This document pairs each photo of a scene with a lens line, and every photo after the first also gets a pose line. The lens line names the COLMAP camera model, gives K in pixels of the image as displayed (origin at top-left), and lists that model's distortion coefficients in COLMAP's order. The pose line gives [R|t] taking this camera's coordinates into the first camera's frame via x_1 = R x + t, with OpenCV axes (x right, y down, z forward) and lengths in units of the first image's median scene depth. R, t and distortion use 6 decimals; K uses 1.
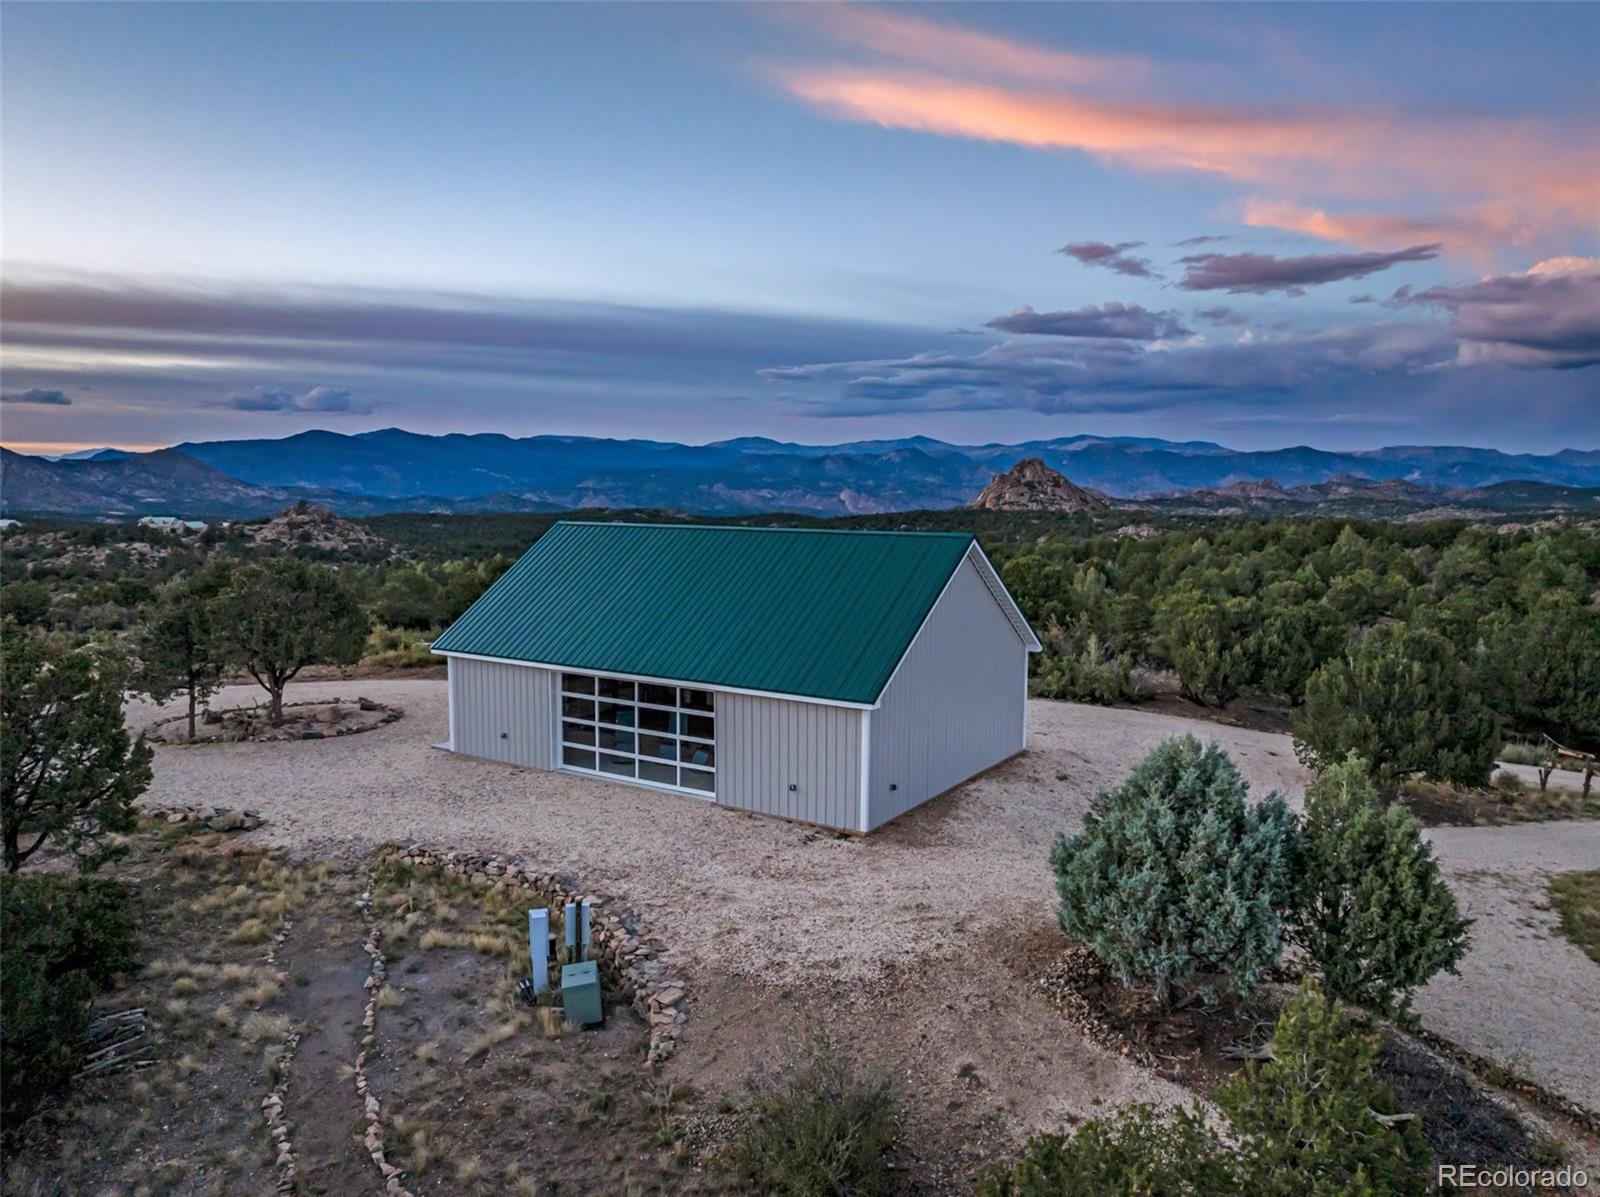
lens RADIAL K [[1108.4, 0, 800.1], [0, 1108.4, 635.6], [0, 0, 1]] dist [-0.052242, 0.004775]
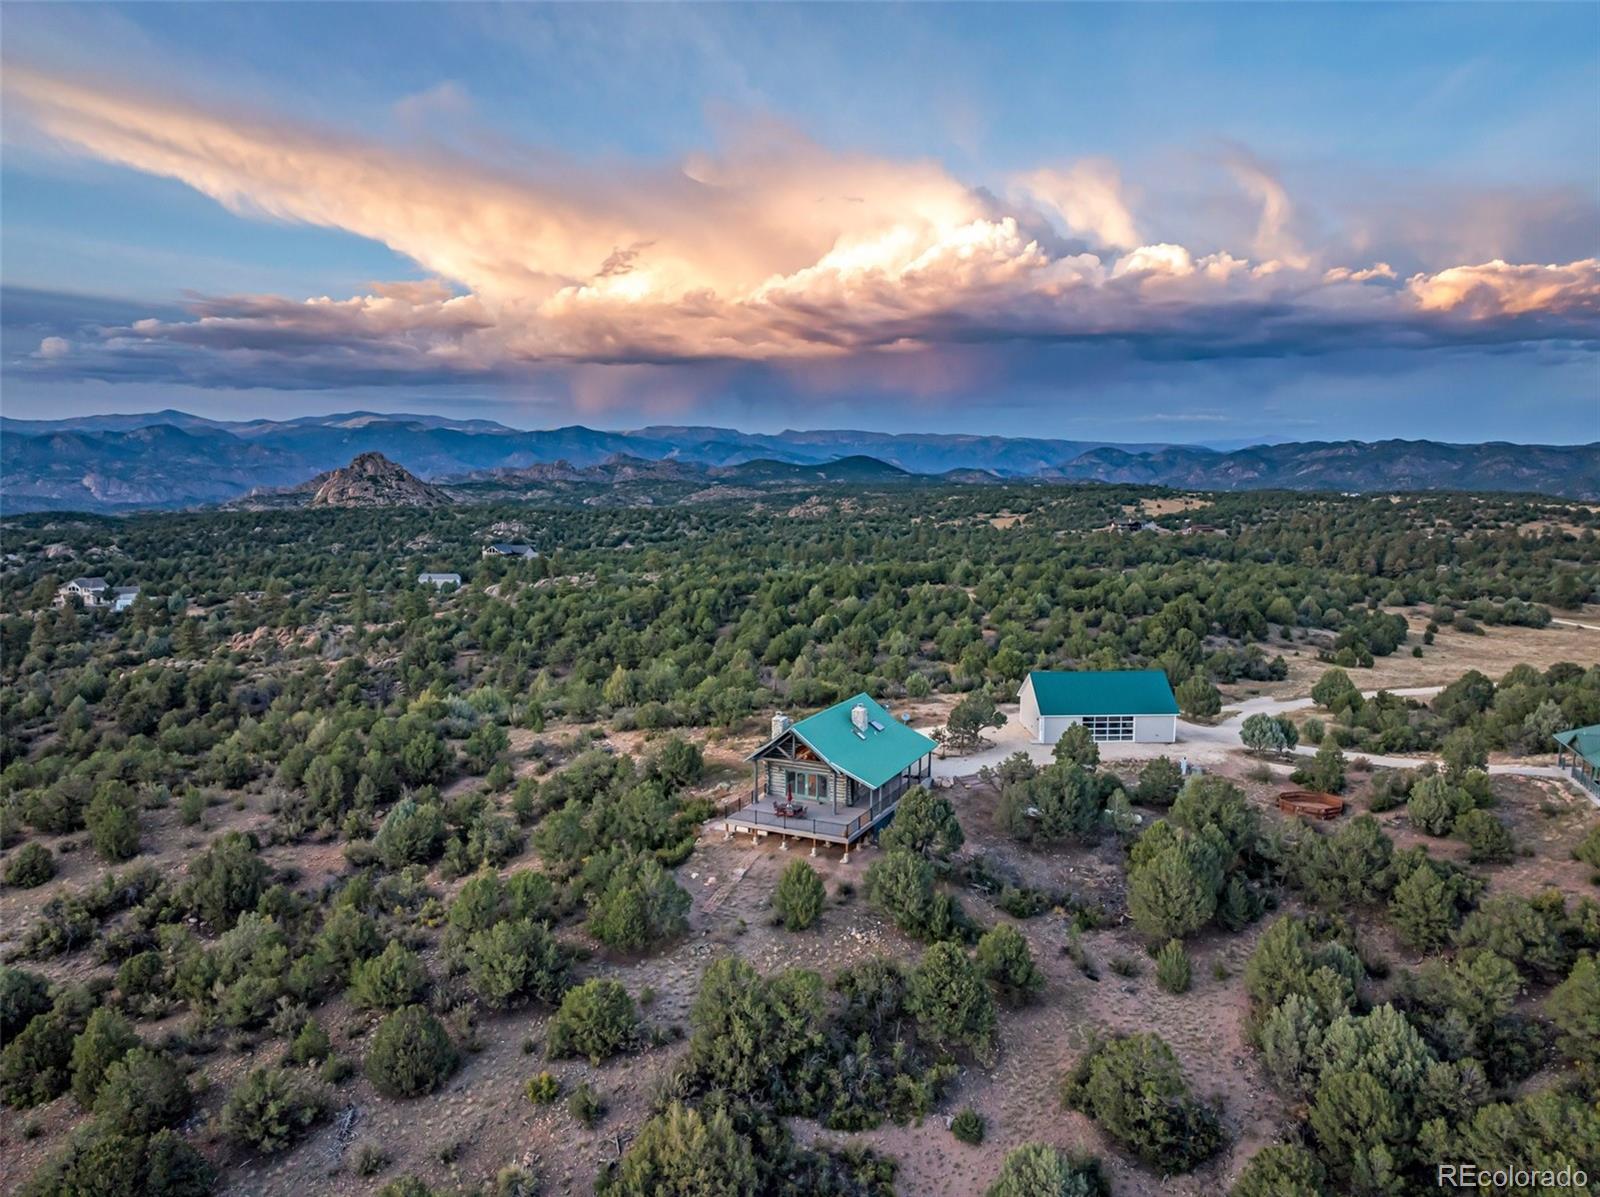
lens RADIAL K [[1108.4, 0, 800.1], [0, 1108.4, 635.6], [0, 0, 1]] dist [-0.052242, 0.004775]
pose [[0.809864, -0.092477, 0.579282, -0.051562], [0.080352, 0.995676, 0.046615, -0.008152], [-0.581088, 0.008794, 0.813793, -0.024860]]
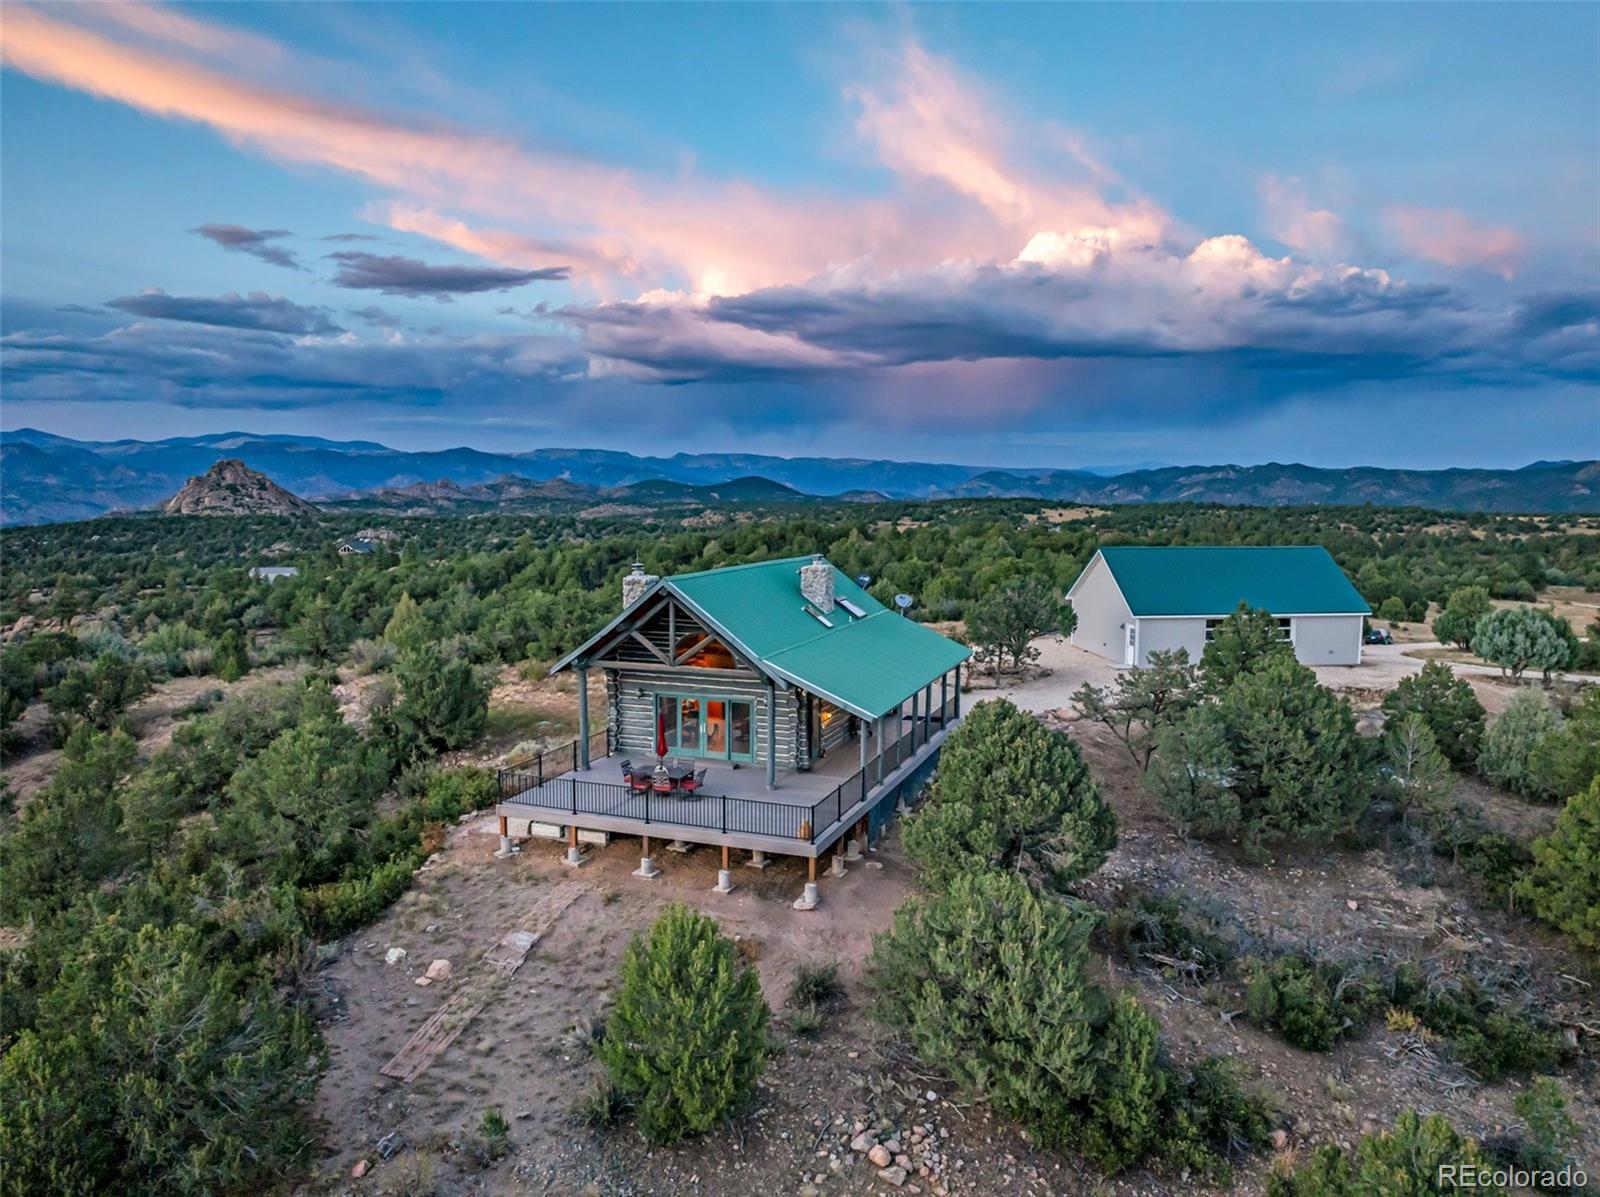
lens RADIAL K [[1108.4, 0, 800.1], [0, 1108.4, 635.6], [0, 0, 1]] dist [-0.052242, 0.004775]
pose [[0.750078, -0.086607, 0.655654, -0.035038], [0.086520, 0.995718, 0.032547, -0.001147], [-0.655665, 0.032314, 0.754360, -0.001127]]
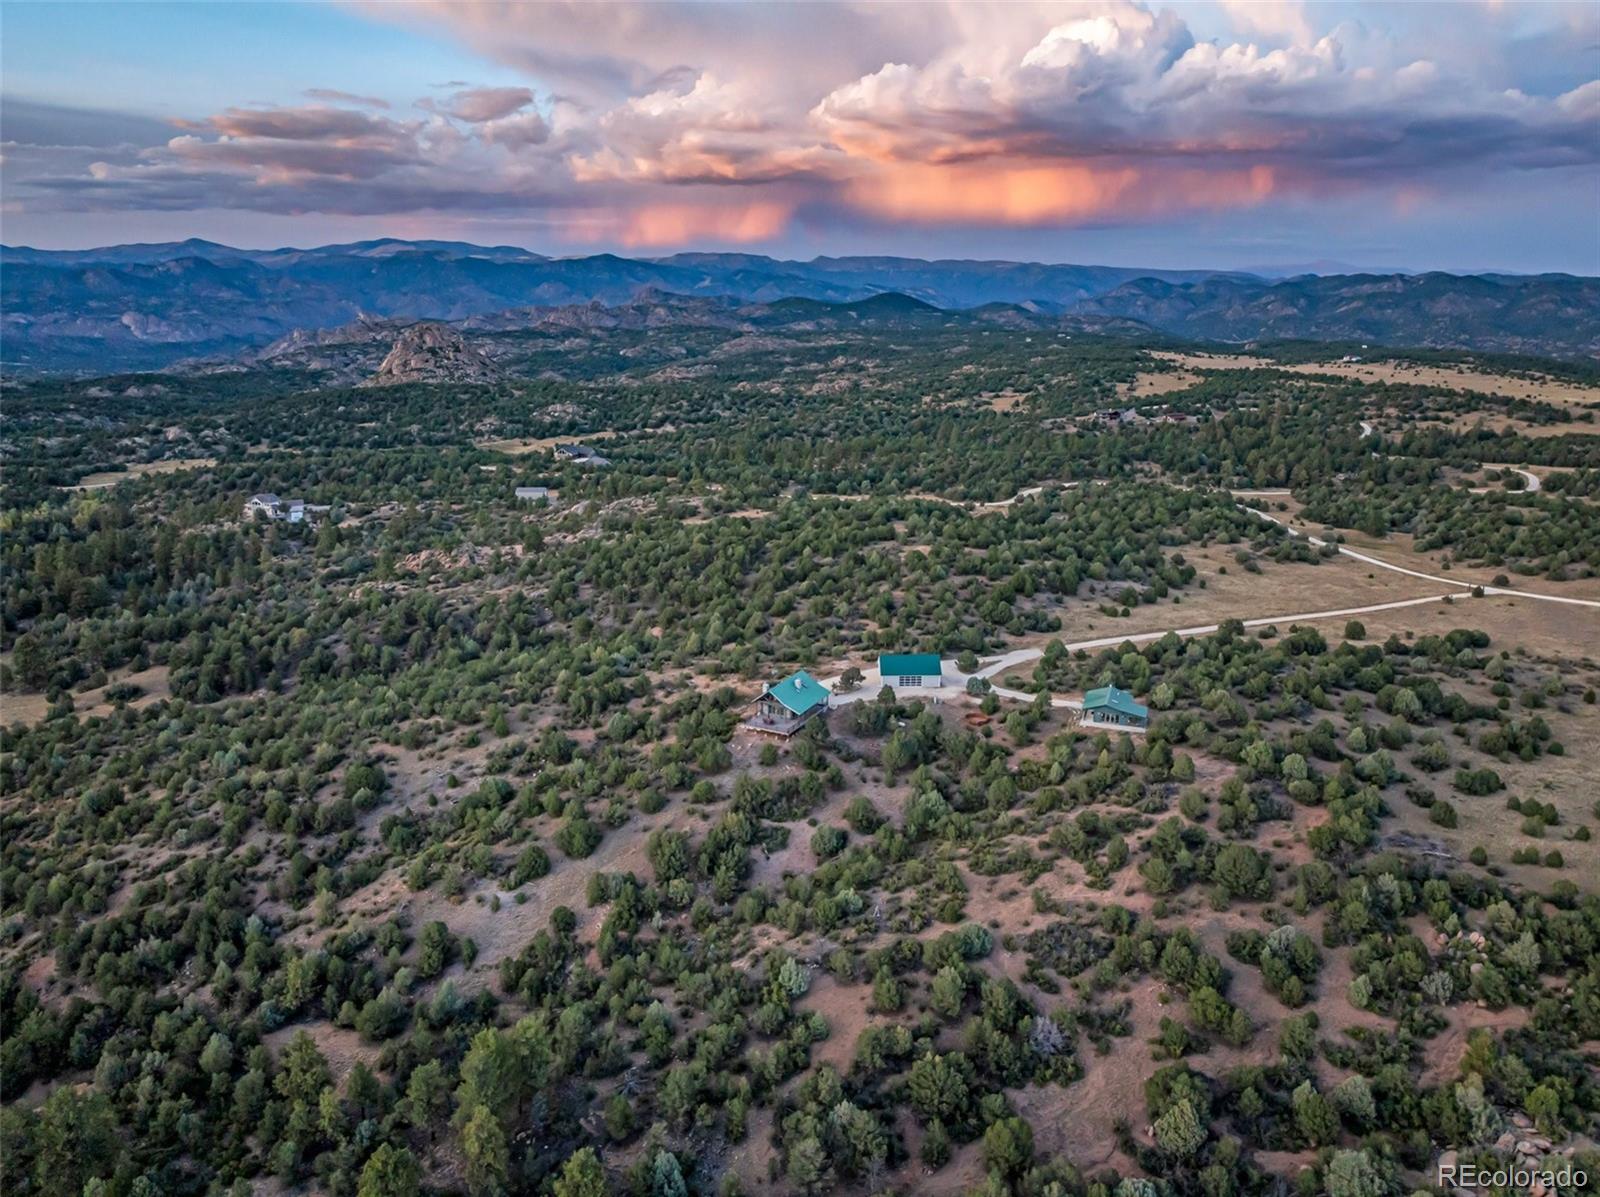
lens RADIAL K [[1108.4, 0, 800.1], [0, 1108.4, 635.6], [0, 0, 1]] dist [-0.052242, 0.004775]
pose [[0.827055, -0.173923, 0.534538, -0.090236], [0.079227, 0.977505, 0.195468, -0.033913], [-0.556510, -0.119313, 0.822229, -0.094610]]
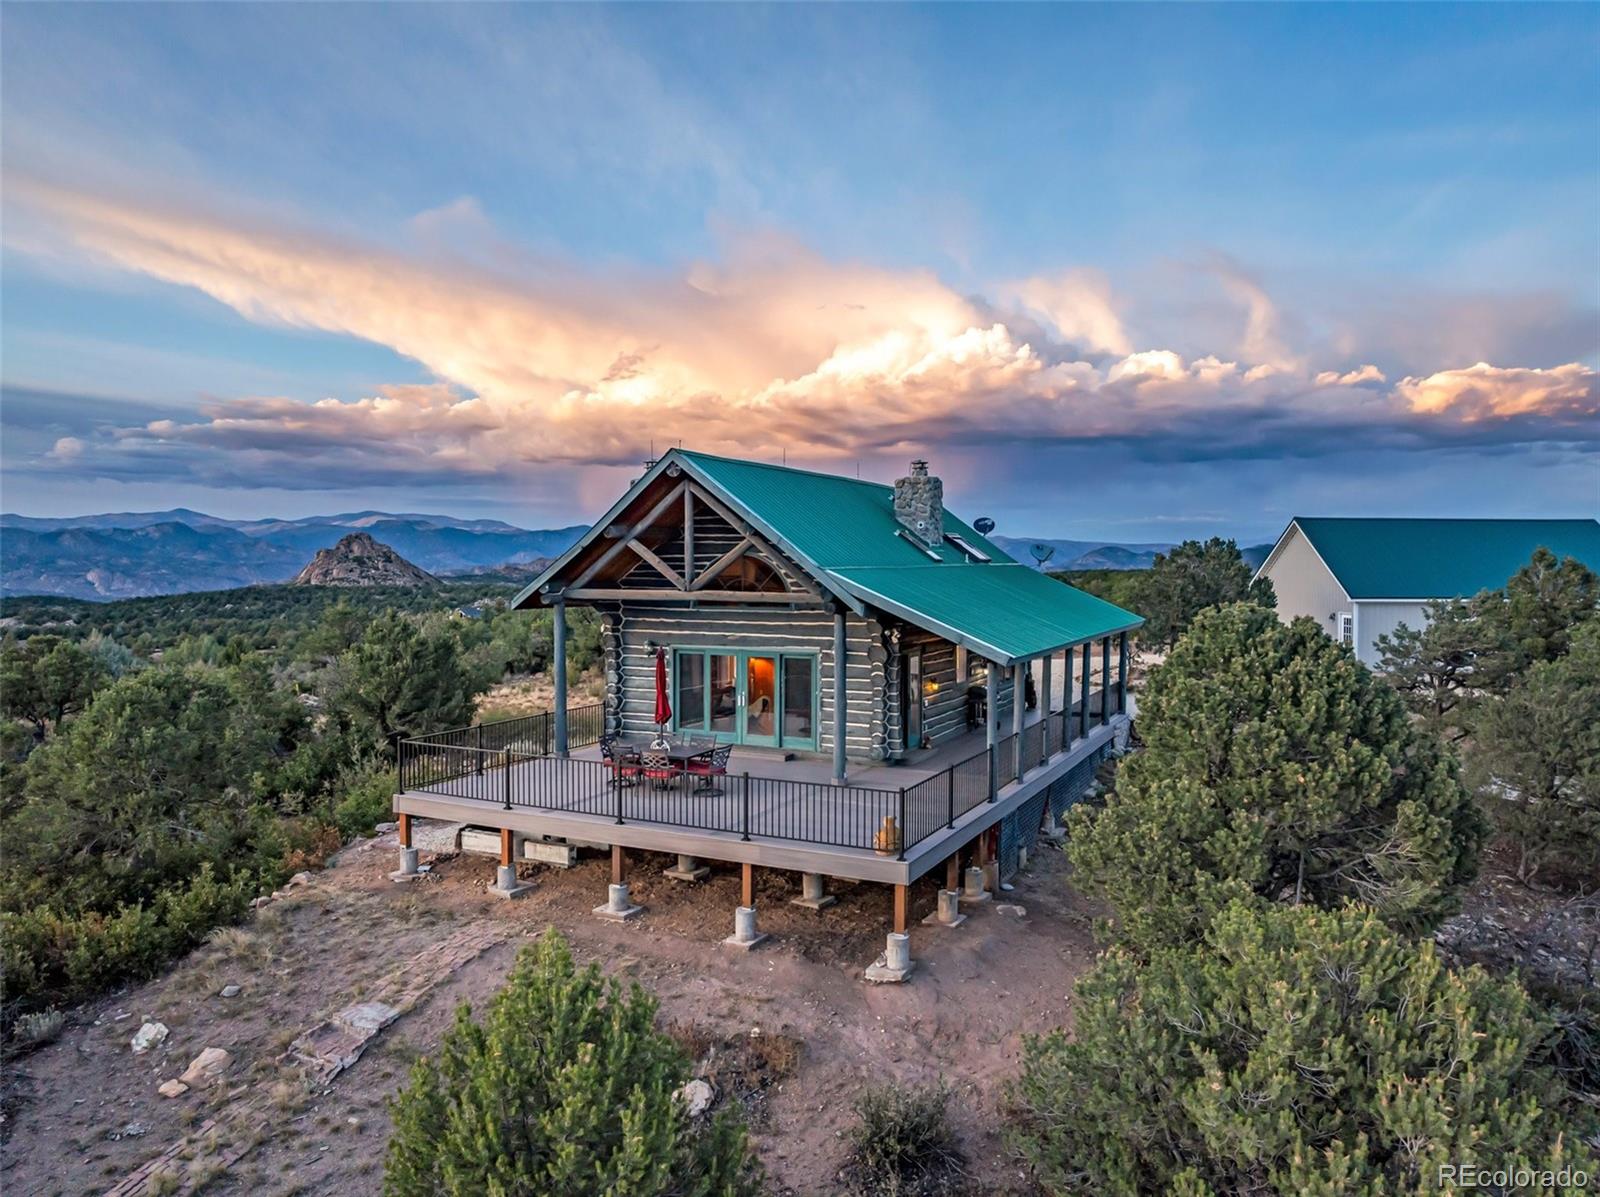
lens RADIAL K [[1108.4, 0, 800.1], [0, 1108.4, 635.6], [0, 0, 1]] dist [-0.052242, 0.004775]
pose [[0.811340, -0.038681, 0.583294, -0.029915], [0.078920, 0.995921, -0.043731, 0.001134], [-0.579223, 0.081515, 0.811083, 0.004649]]
